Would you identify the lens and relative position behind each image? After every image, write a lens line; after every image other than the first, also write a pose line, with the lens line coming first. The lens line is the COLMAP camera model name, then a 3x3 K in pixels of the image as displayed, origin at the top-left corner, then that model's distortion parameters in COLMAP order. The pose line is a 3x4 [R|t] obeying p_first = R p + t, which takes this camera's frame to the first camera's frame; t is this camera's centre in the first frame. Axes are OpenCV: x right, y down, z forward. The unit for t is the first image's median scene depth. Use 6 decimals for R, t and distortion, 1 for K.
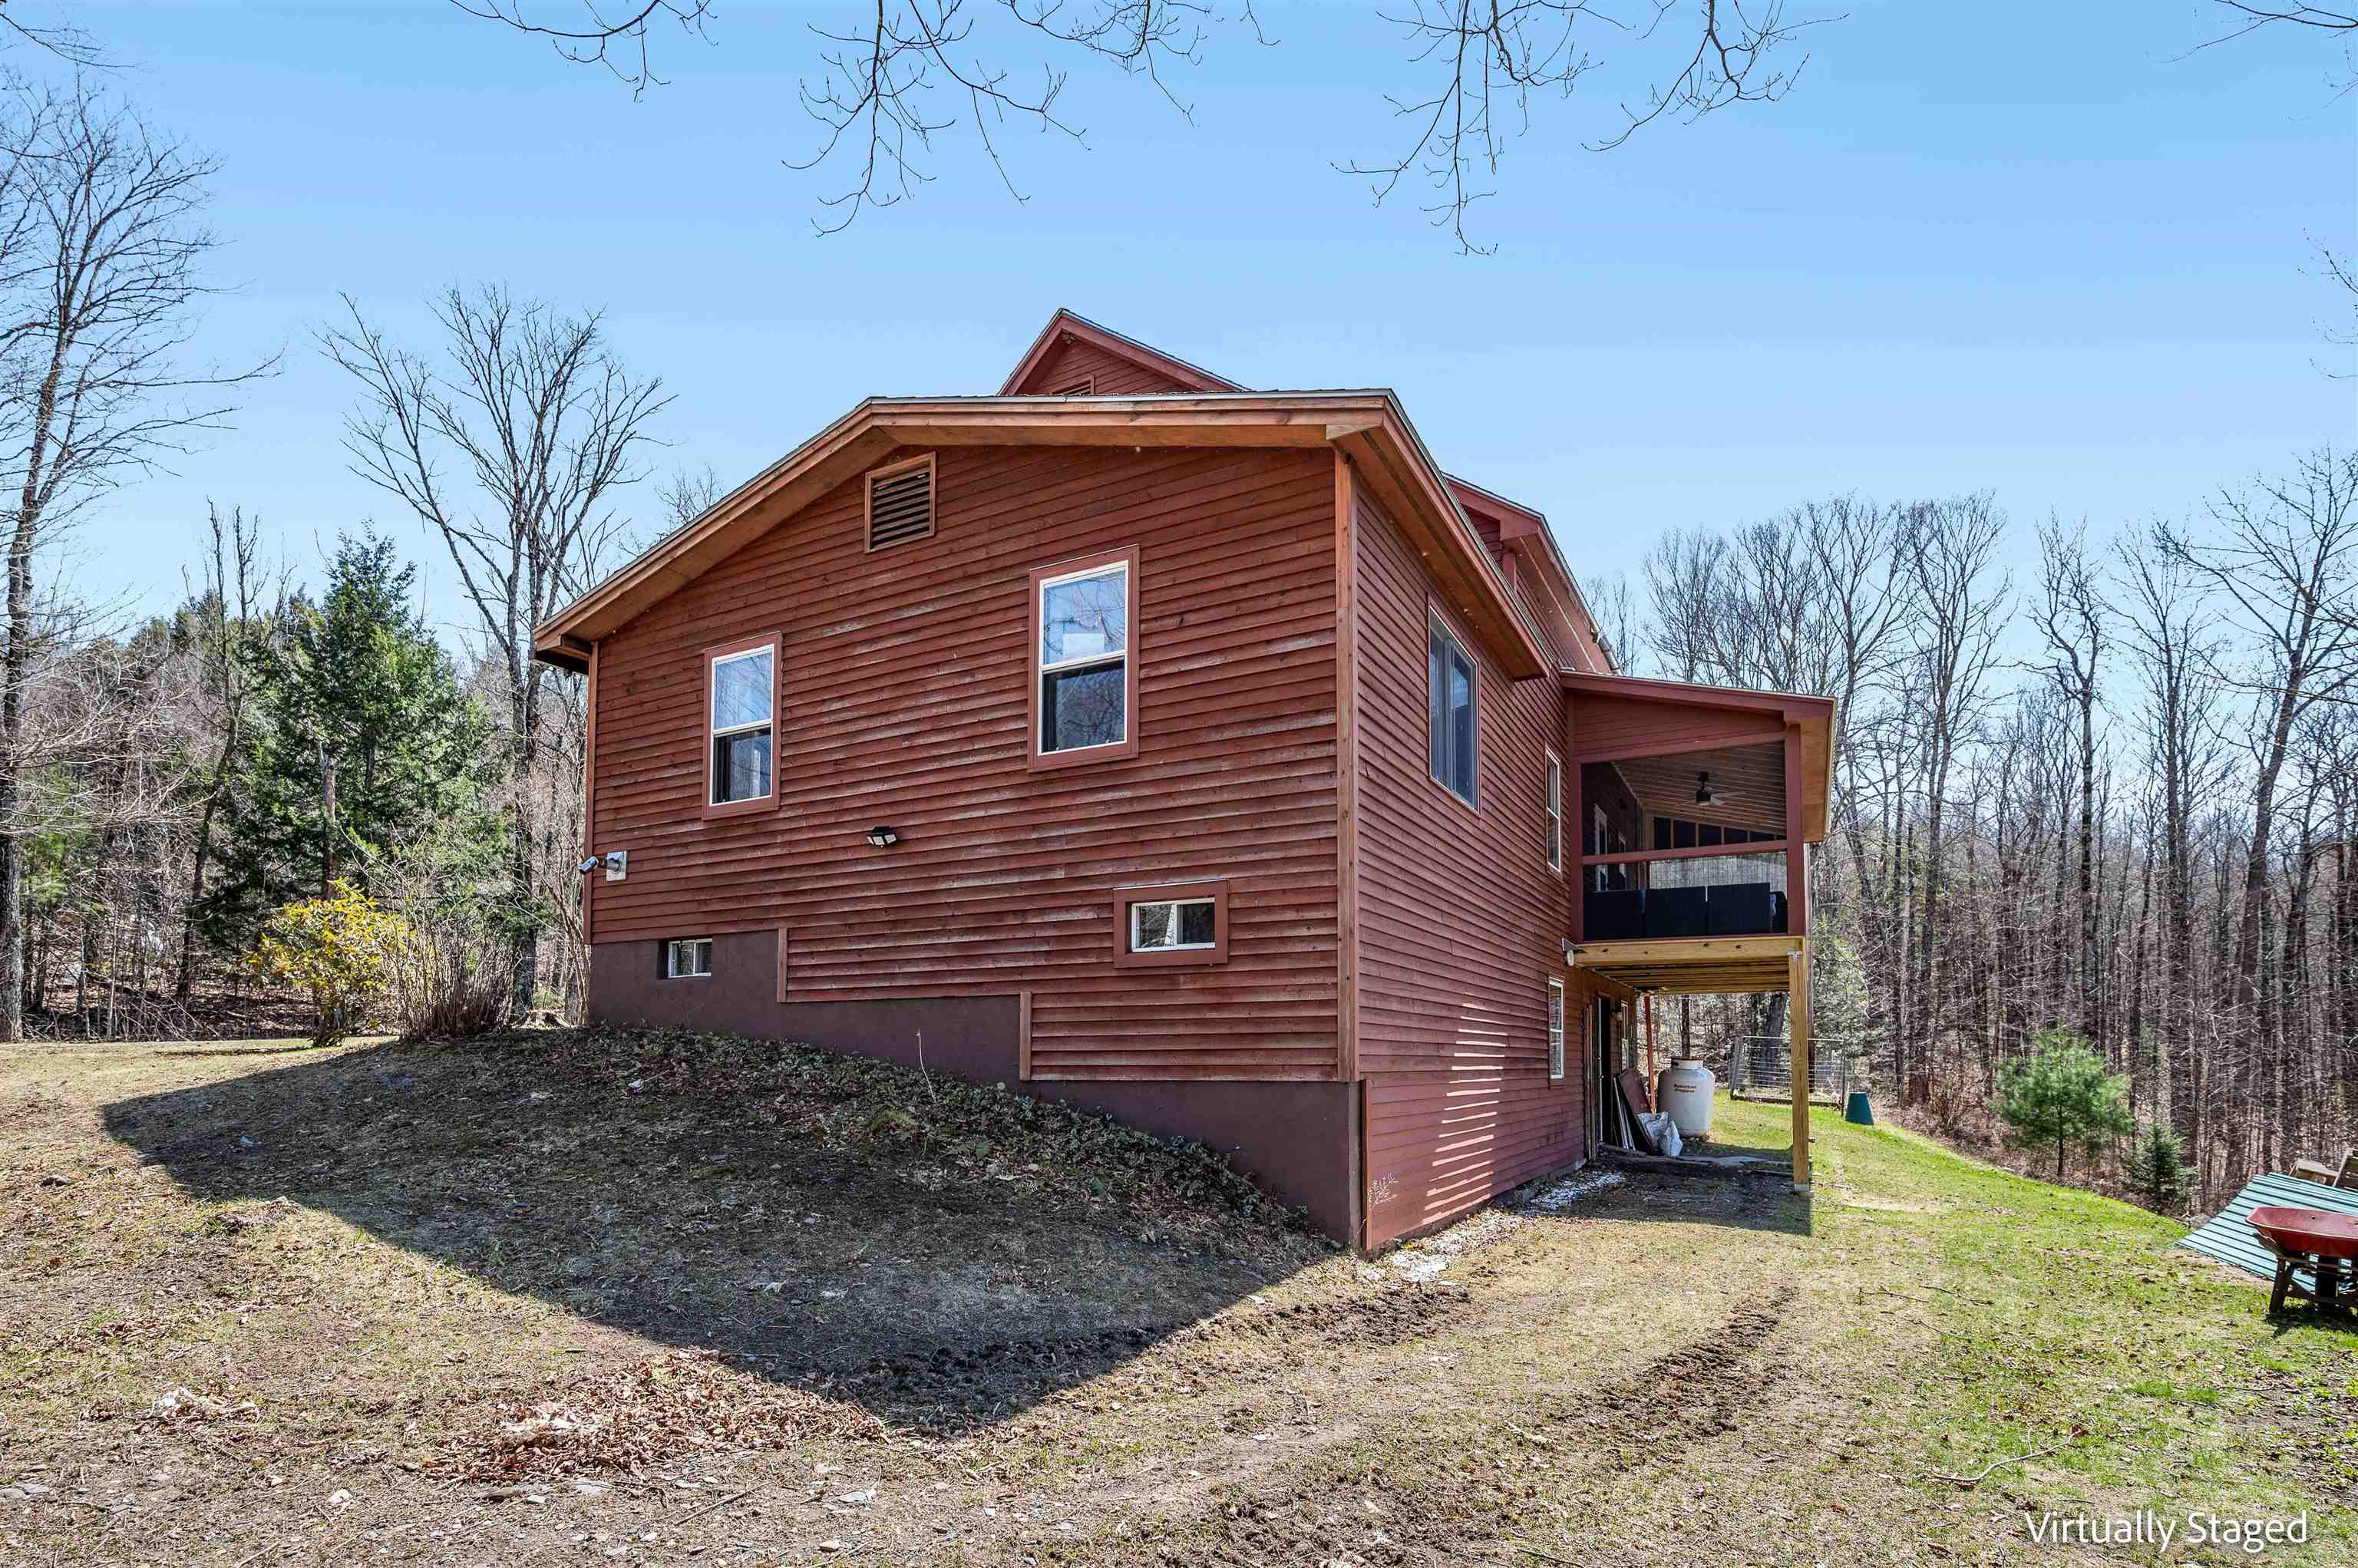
lens RADIAL K [[1141.9, 0, 1179.2], [0, 1141.9, 976.8], [0, 0, 1]] dist [0.003827, 0.000360]
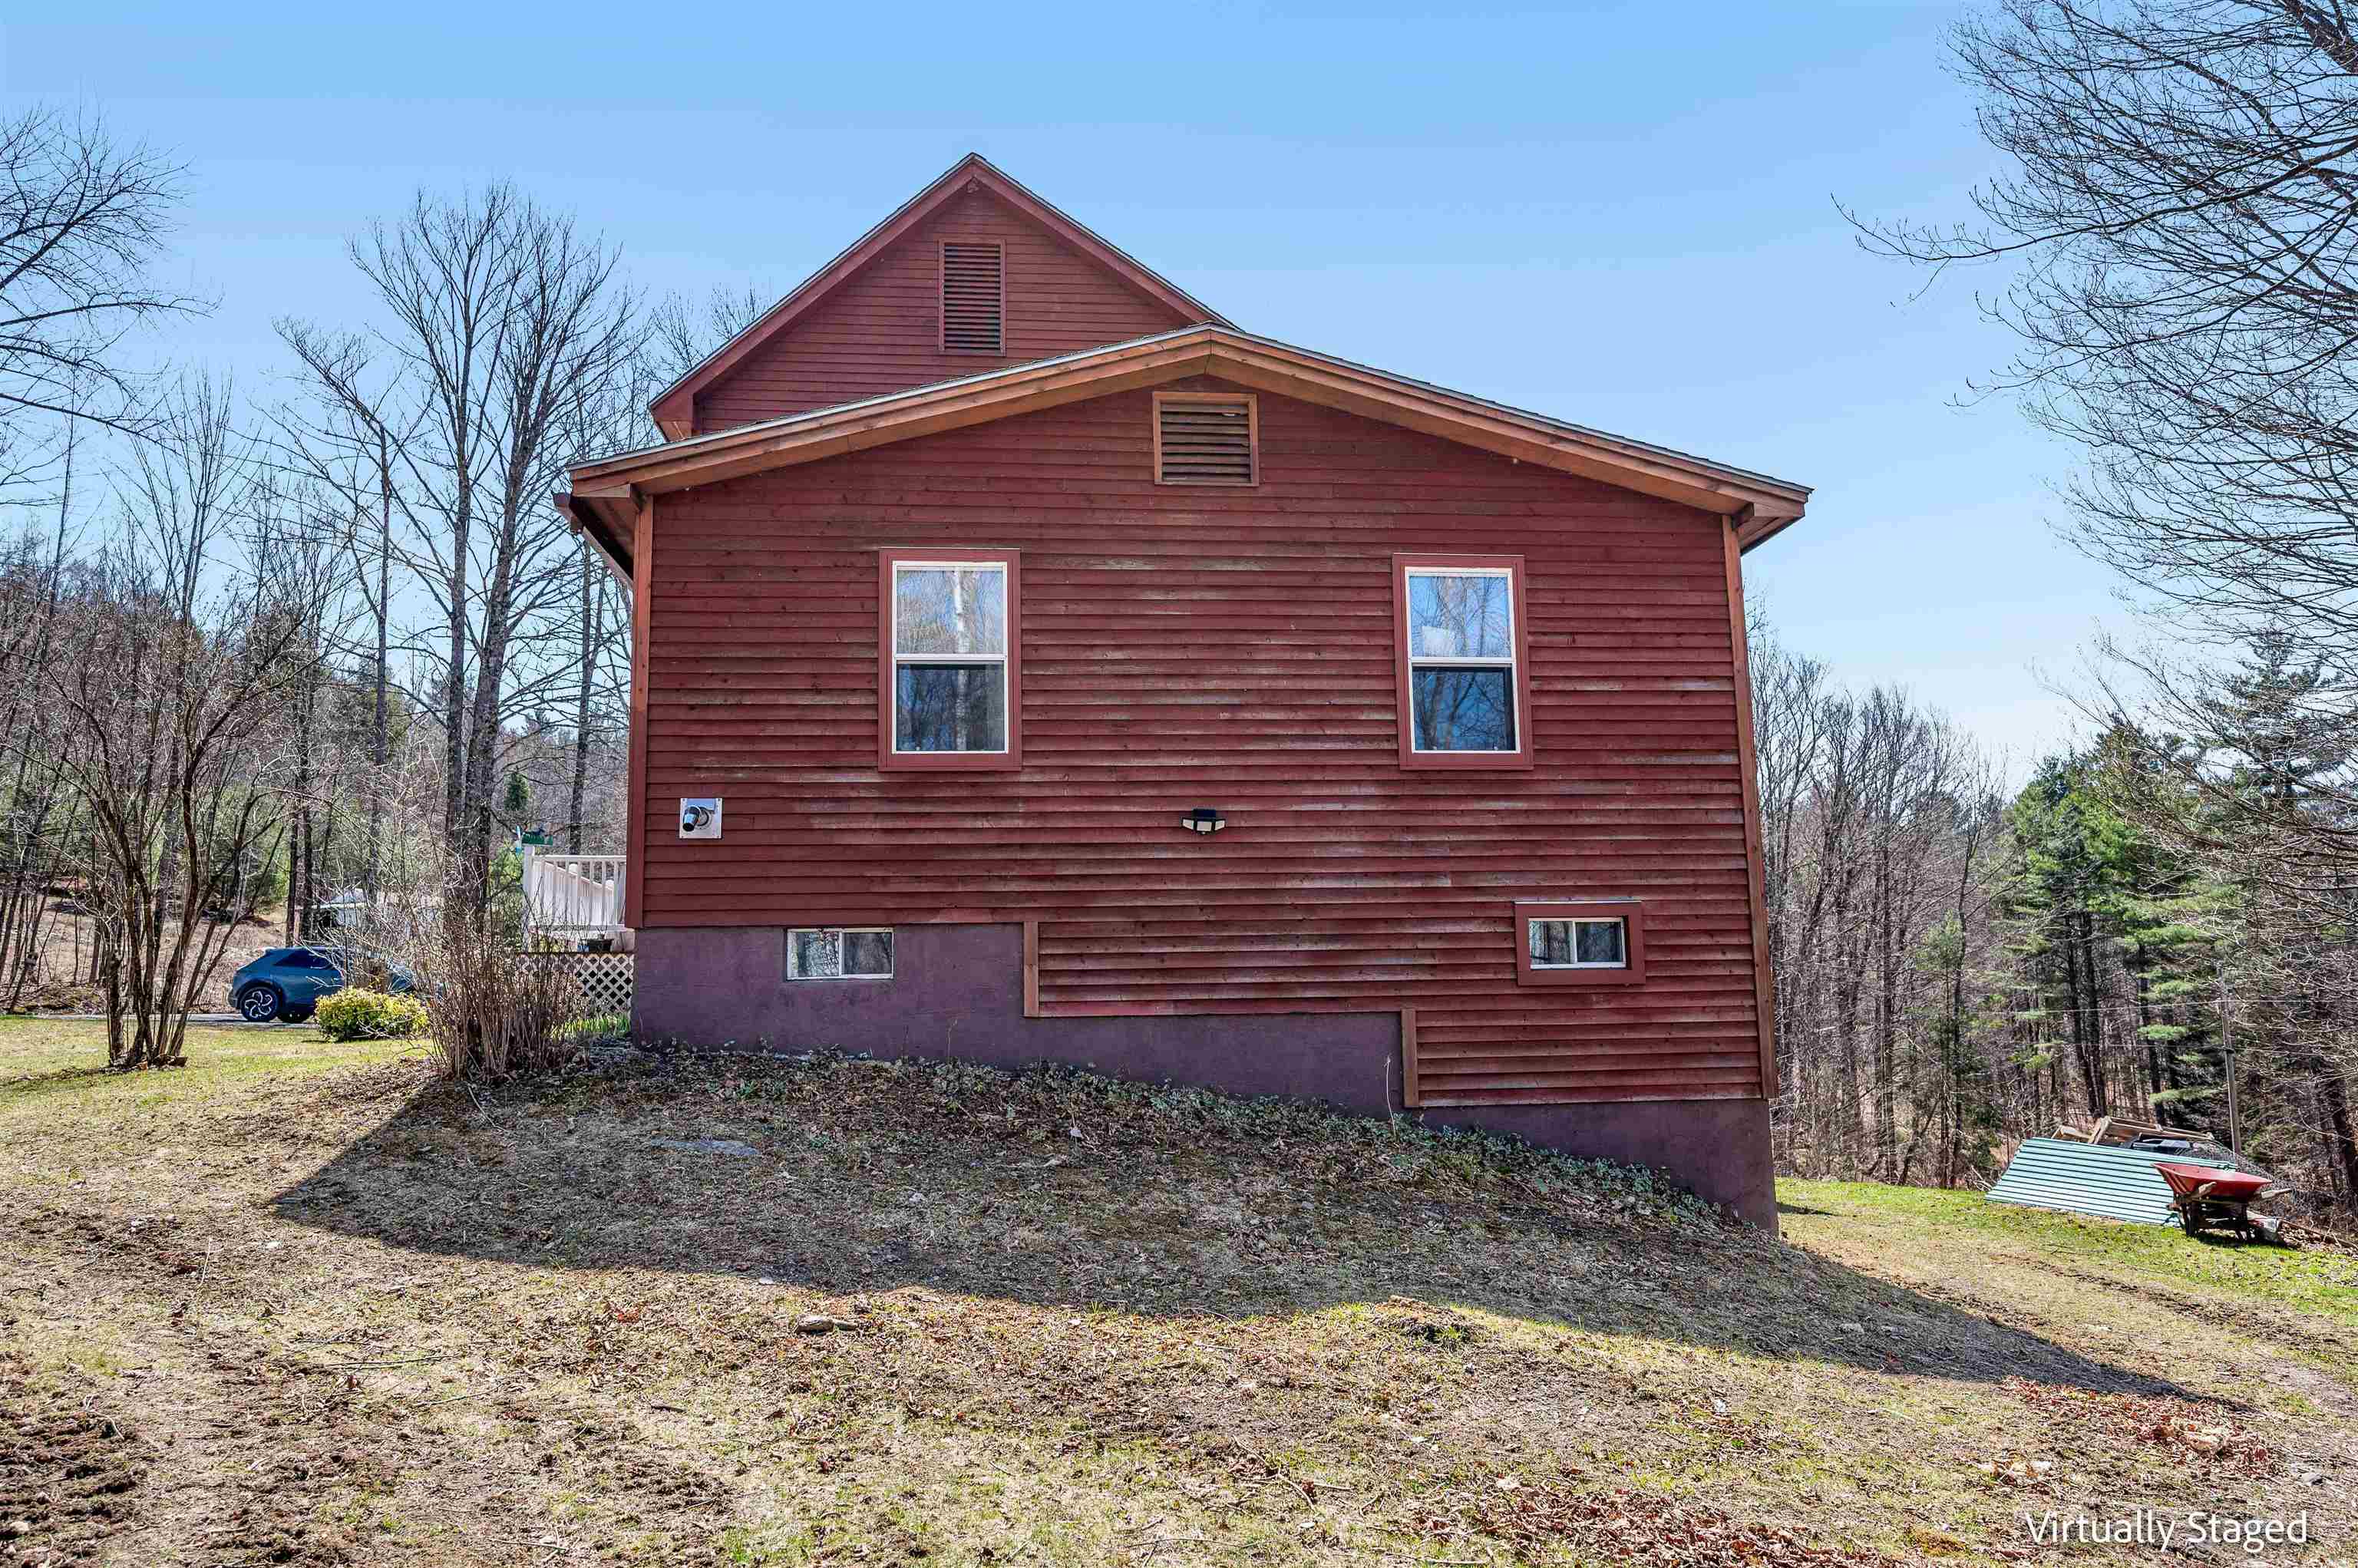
lens RADIAL K [[1479.8, 0, 1175.6], [0, 1479.8, 784.7], [0, 0, 1]] dist [0.001669, -0.000562]
pose [[0.840407, 0.074936, 0.536751, -0.938444], [-0.024057, 0.994577, -0.101186, -0.040982], [-0.541422, 0.072125, 0.837652, 0.095045]]
